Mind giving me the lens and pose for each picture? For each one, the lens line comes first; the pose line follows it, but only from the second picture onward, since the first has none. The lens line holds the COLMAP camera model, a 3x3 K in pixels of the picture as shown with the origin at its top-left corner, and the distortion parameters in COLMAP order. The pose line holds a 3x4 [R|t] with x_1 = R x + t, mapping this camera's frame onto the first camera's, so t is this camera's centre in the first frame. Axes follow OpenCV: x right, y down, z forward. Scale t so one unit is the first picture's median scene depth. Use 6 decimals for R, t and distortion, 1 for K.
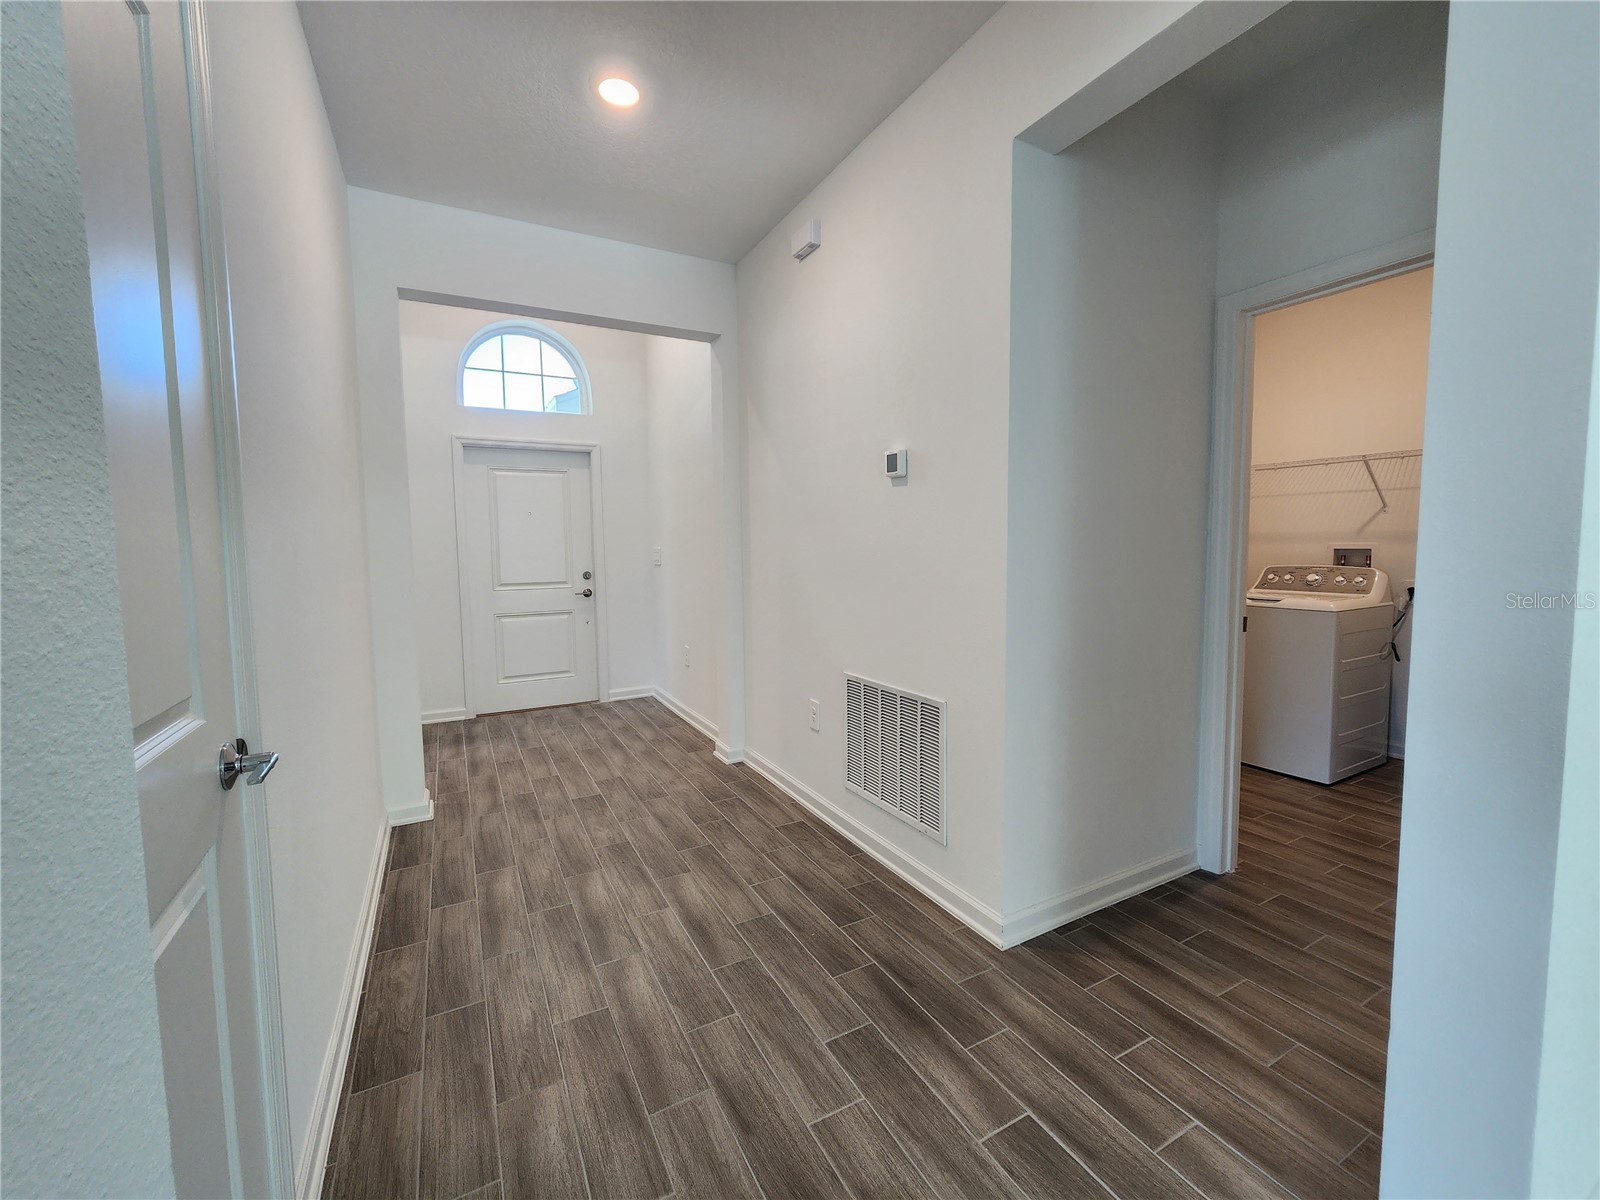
lens RADIAL K [[657.4, 0, 804.4], [0, 657.4, 592.1], [0, 0, 1]] dist [-0.000068, -0.000702]
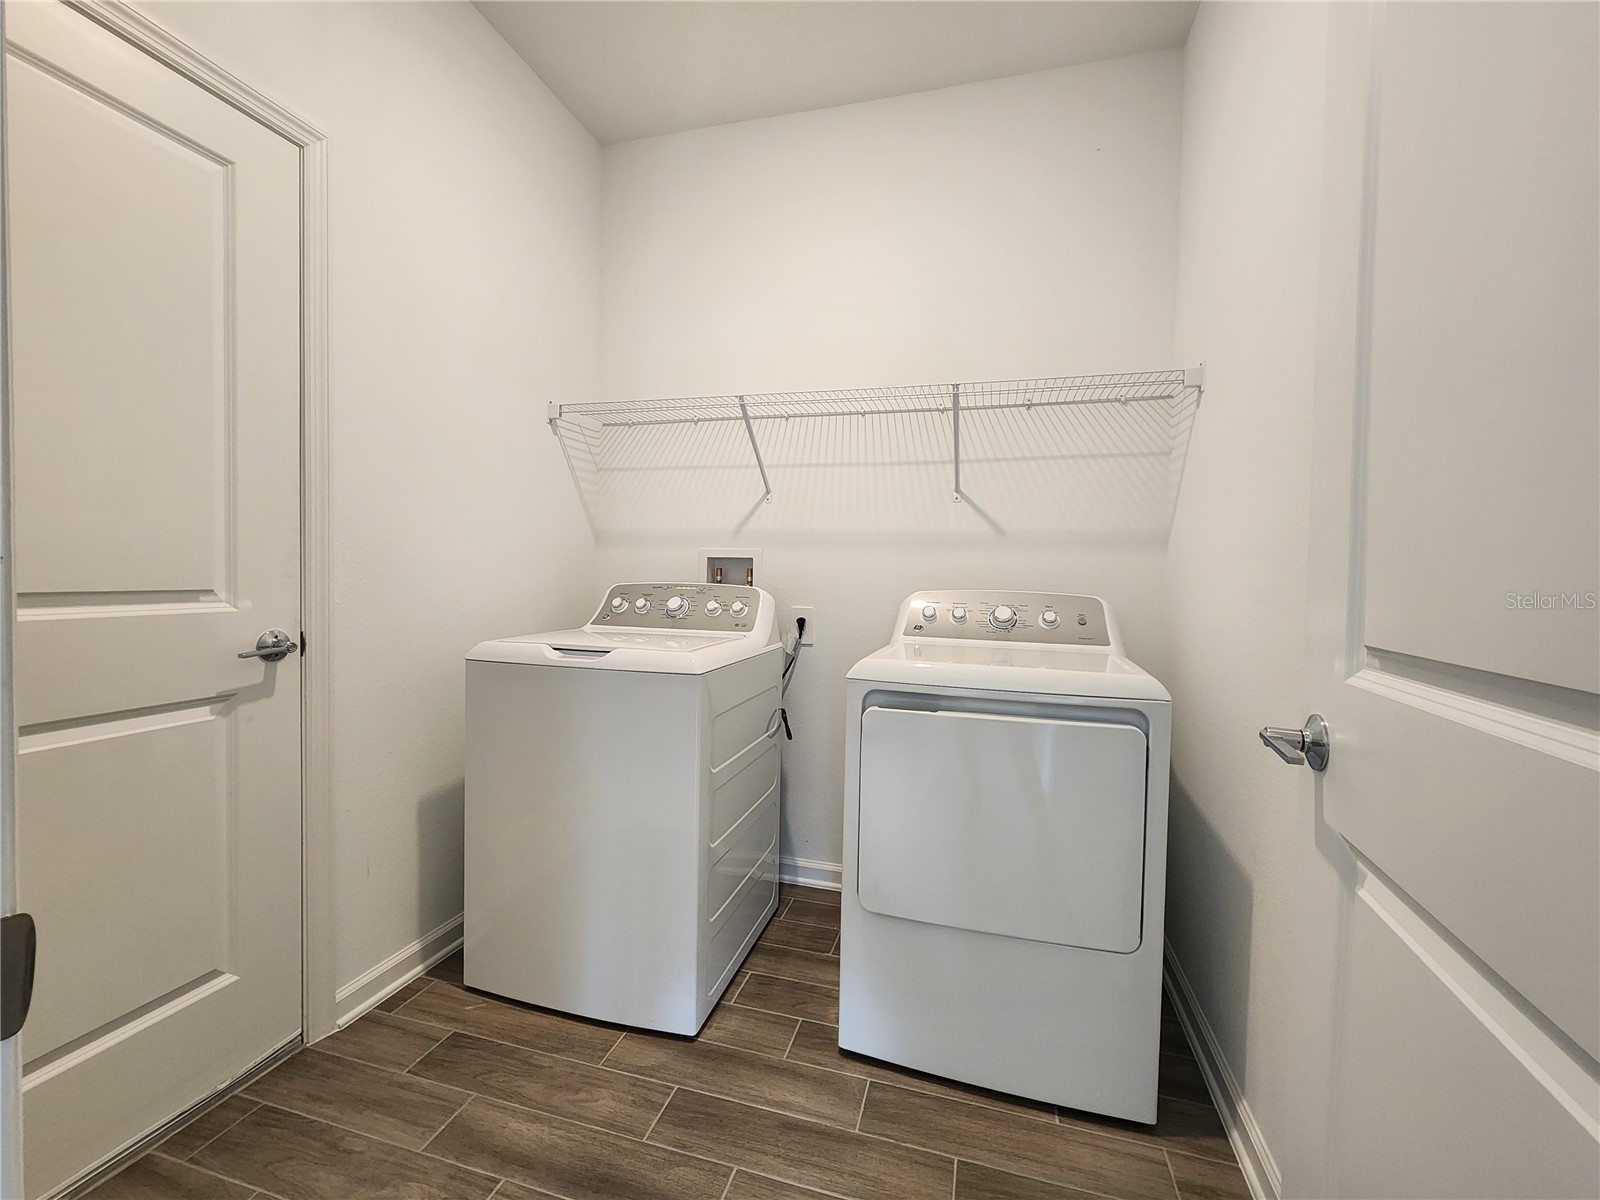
lens RADIAL K [[657.4, 0, 804.4], [0, 657.4, 592.1], [0, 0, 1]] dist [-0.000068, -0.000702]
pose [[0.703405, 0.005466, 0.710769, 0.519699], [0.022814, 0.999282, -0.030263, -0.014192], [-0.710423, 0.037503, 0.702775, 0.605198]]
